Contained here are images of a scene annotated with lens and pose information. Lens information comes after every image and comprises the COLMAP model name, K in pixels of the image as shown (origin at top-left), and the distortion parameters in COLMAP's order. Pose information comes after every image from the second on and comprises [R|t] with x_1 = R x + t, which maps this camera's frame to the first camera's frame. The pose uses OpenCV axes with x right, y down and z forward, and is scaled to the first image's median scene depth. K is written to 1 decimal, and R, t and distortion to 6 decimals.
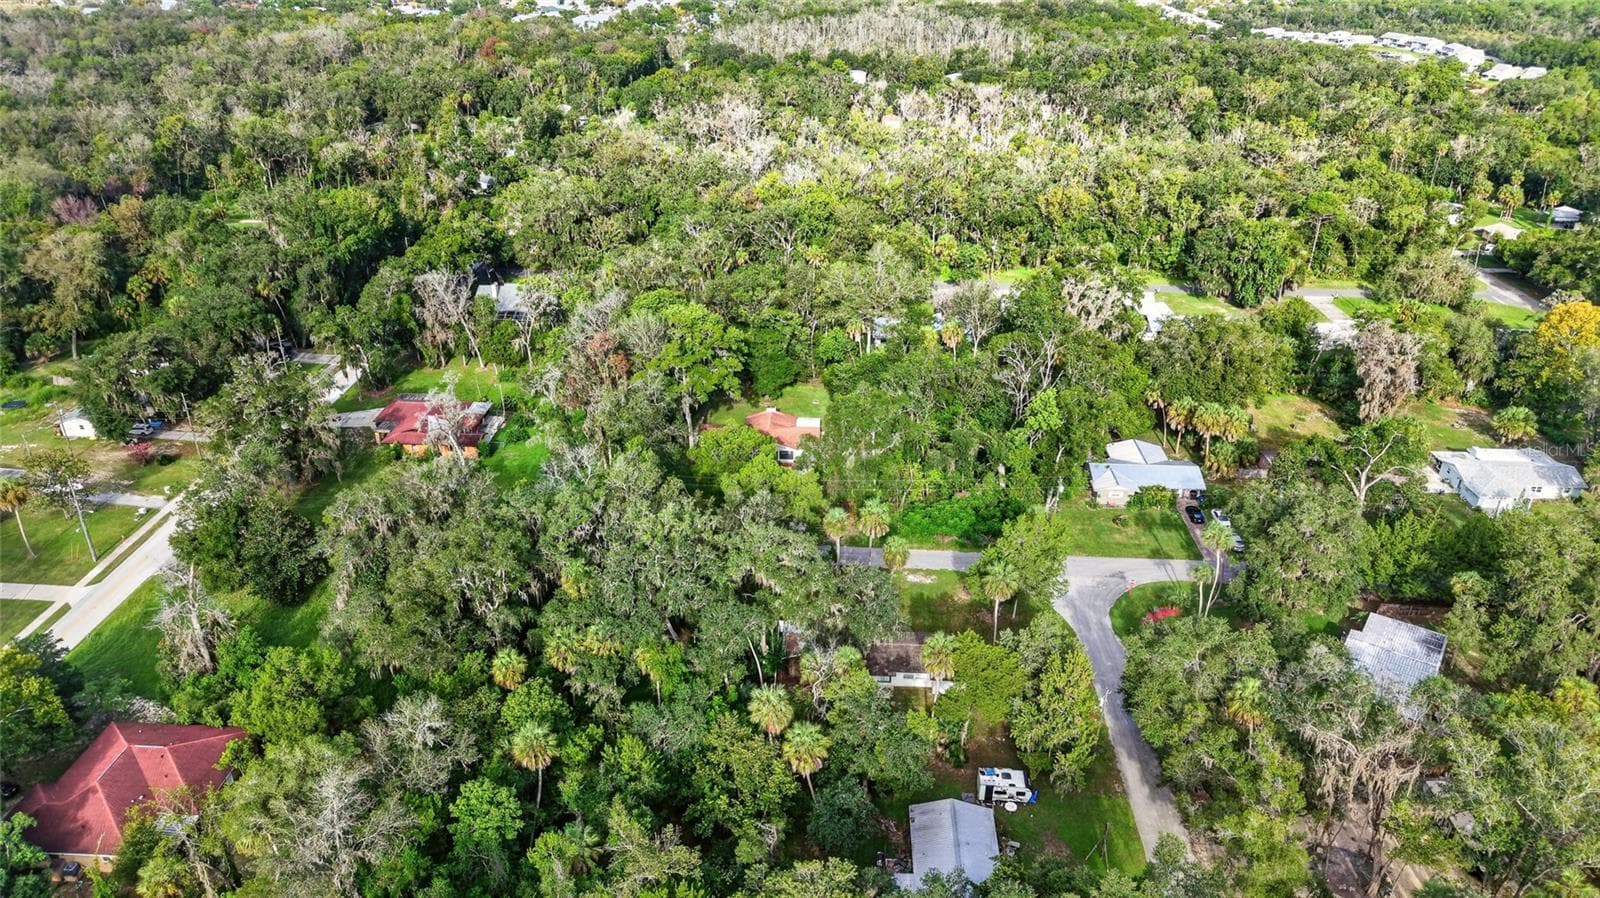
lens RADIAL K [[1065.0, 0, 800.0], [0, 1065.0, 449.0], [0, 0, 1]] dist [0.063450, -0.075100]
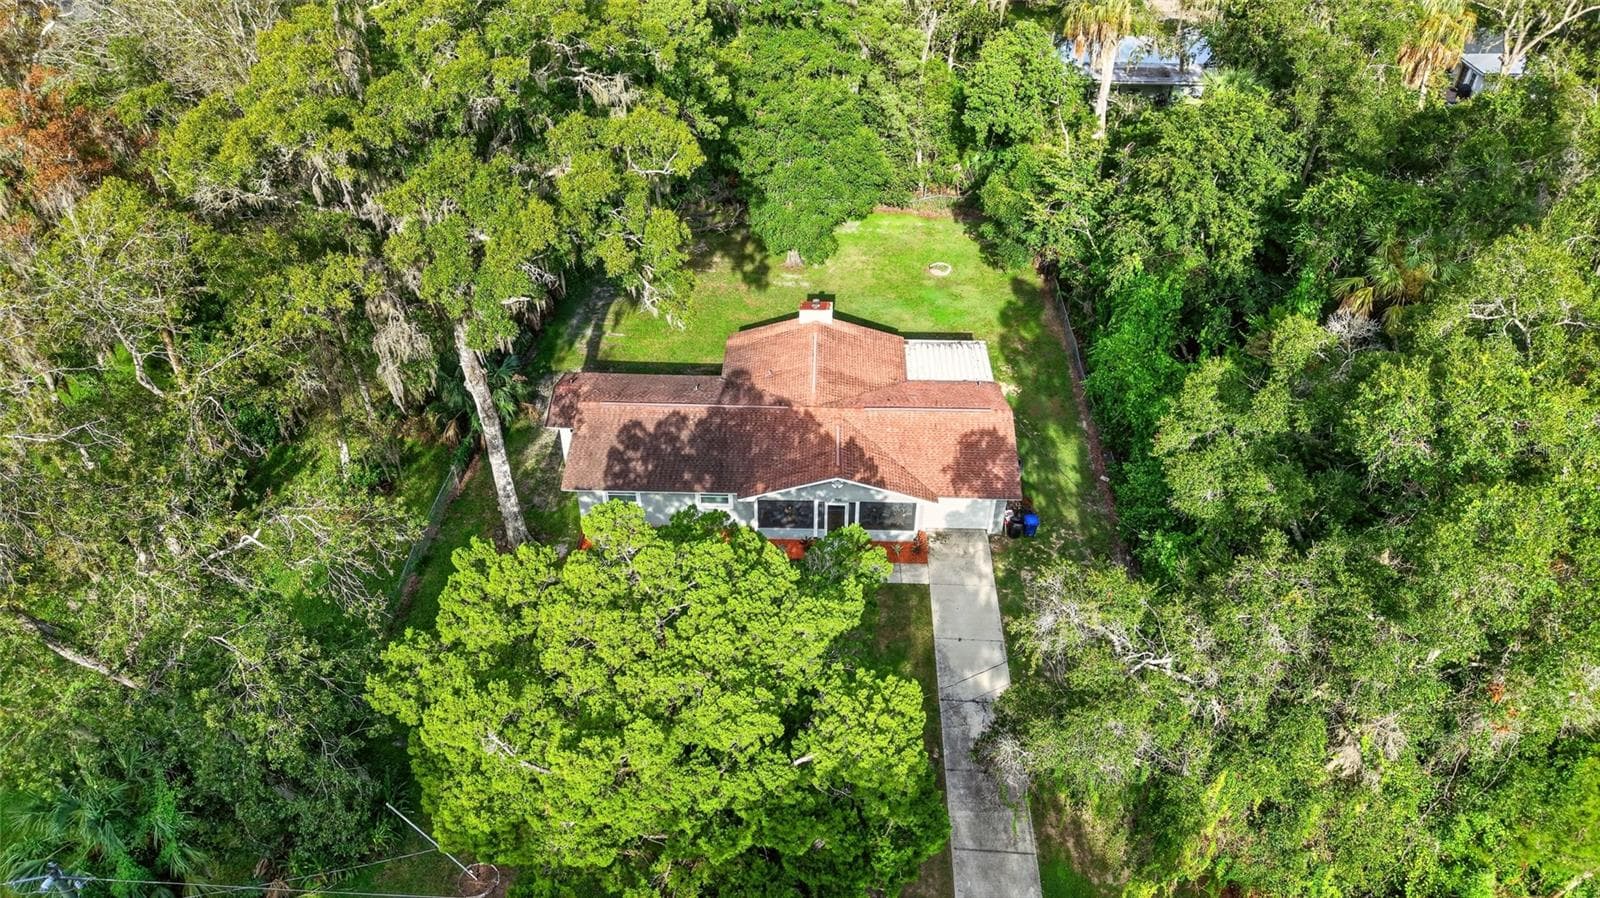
lens RADIAL K [[1065.0, 0, 800.0], [0, 1065.0, 449.0], [0, 0, 1]] dist [0.063450, -0.075100]
pose [[0.999991, -0.004027, 0.001533, -0.032401], [0.003684, 0.983604, 0.180305, -0.053780], [-0.002234, -0.180298, 0.983609, 0.726525]]
